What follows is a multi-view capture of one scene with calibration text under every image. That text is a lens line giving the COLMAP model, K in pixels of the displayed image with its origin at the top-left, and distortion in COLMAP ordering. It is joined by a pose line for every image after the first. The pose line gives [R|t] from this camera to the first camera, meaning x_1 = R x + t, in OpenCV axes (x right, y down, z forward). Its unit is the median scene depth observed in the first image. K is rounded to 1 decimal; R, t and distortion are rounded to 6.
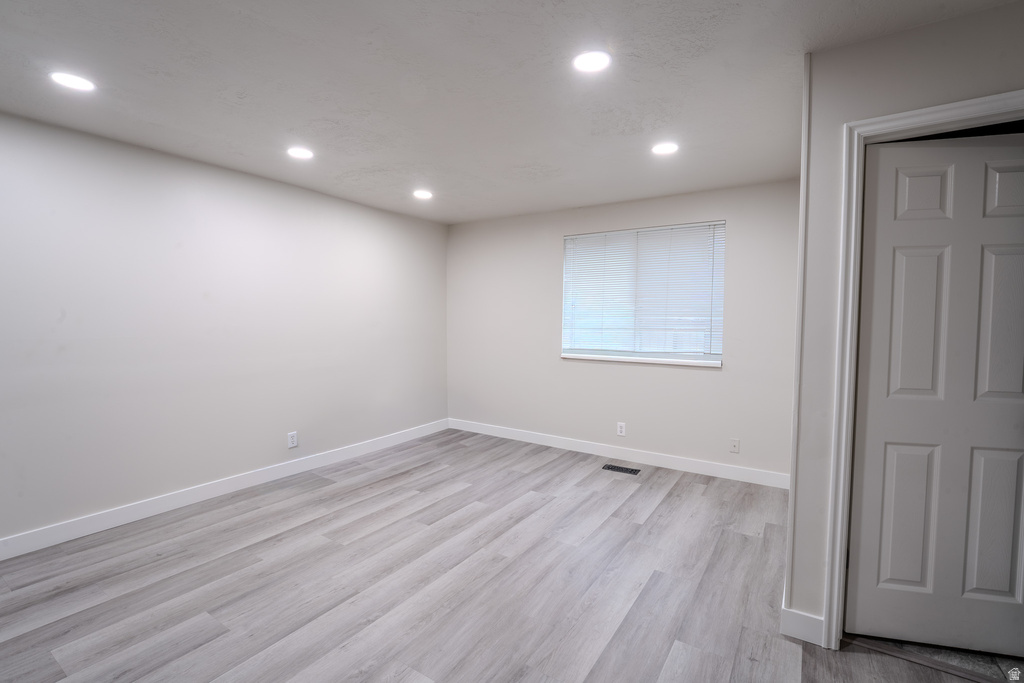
lens RADIAL K [[461.0, 0, 514.3], [0, 461.0, 334.9], [0, 0, 1]] dist [-0.013054, -0.000410]
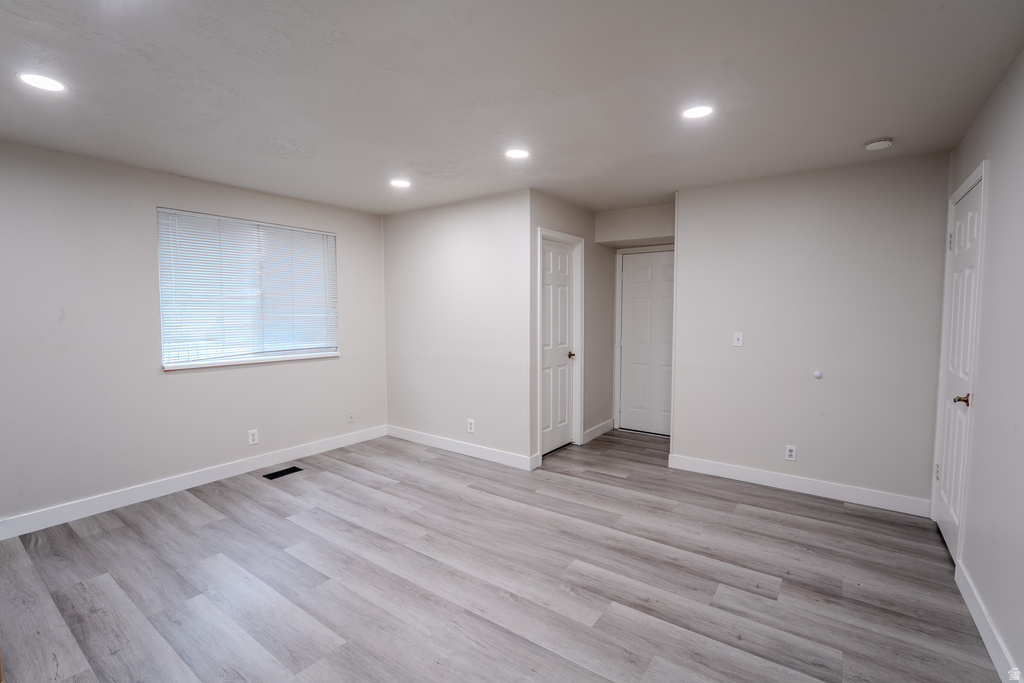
lens RADIAL K [[461.0, 0, 505.2], [0, 461.0, 345.8], [0, 0, 1]] dist [-0.013054, -0.000410]
pose [[0.067238, -0.078742, 0.994625, -0.816387], [0.042715, 0.996194, 0.075979, -0.033624], [-0.996822, 0.037376, 0.070346, 0.548083]]
